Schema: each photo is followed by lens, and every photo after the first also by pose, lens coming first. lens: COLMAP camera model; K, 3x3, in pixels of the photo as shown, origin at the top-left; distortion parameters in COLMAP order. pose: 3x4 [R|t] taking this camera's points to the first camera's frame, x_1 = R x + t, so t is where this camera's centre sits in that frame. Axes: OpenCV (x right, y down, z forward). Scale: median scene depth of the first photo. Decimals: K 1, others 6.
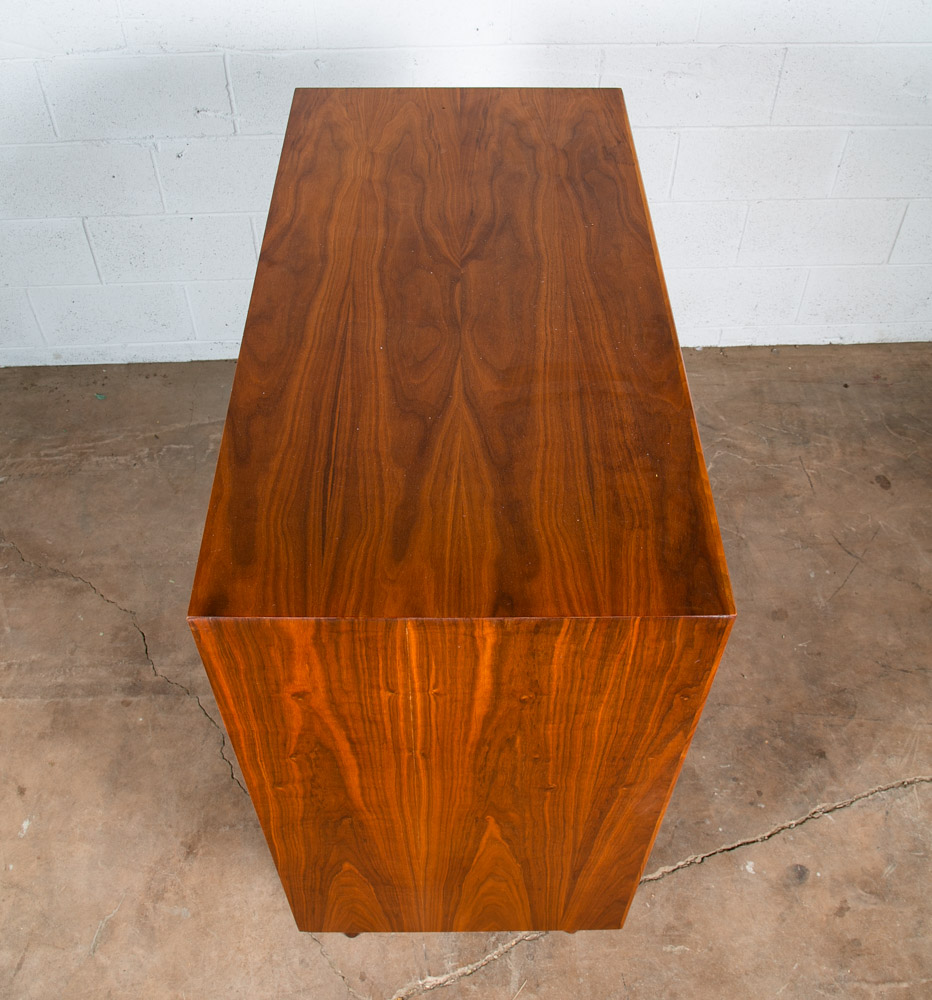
lens RADIAL K [[1058.8, 0, 468.2], [0, 1058.8, 454.0], [0, 0, 1]] dist [-0.057210, 0.000000]
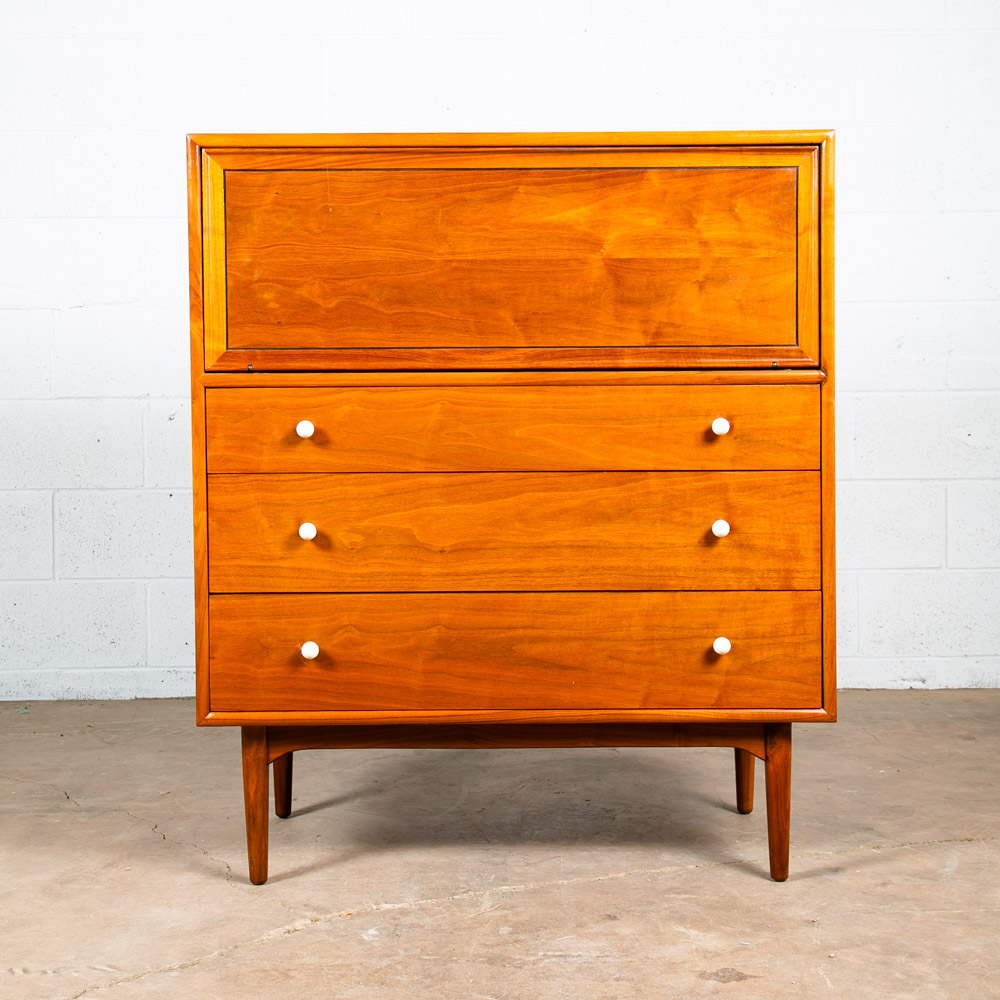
lens RADIAL K [[2005.0, 0, 502.4], [0, 2005.0, 410.0], [0, 0, 1]] dist [0.119003, 0.000000]
pose [[0.999741, -0.013585, -0.018254, 0.076866], [-0.003314, 0.706722, -0.707484, 1.140603], [0.022512, 0.707361, 0.706494, -0.363255]]
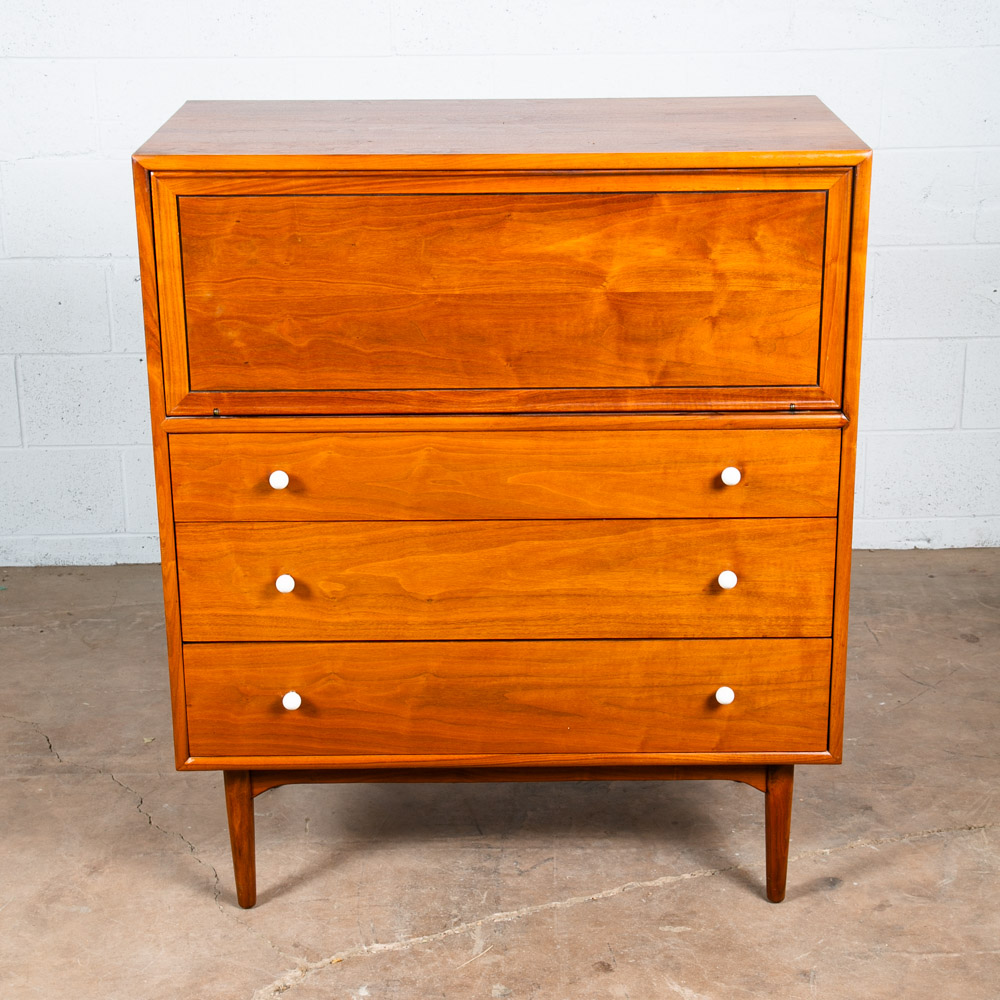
lens RADIAL K [[2019.8, 0, 506.3], [0, 2019.8, 518.1], [0, 0, 1]] dist [0.120548, 0.000000]
pose [[0.999820, -0.009946, -0.016154, 0.079851], [0.001015, 0.878363, -0.477994, 0.811202], [0.018943, 0.477891, 0.878215, -0.487797]]
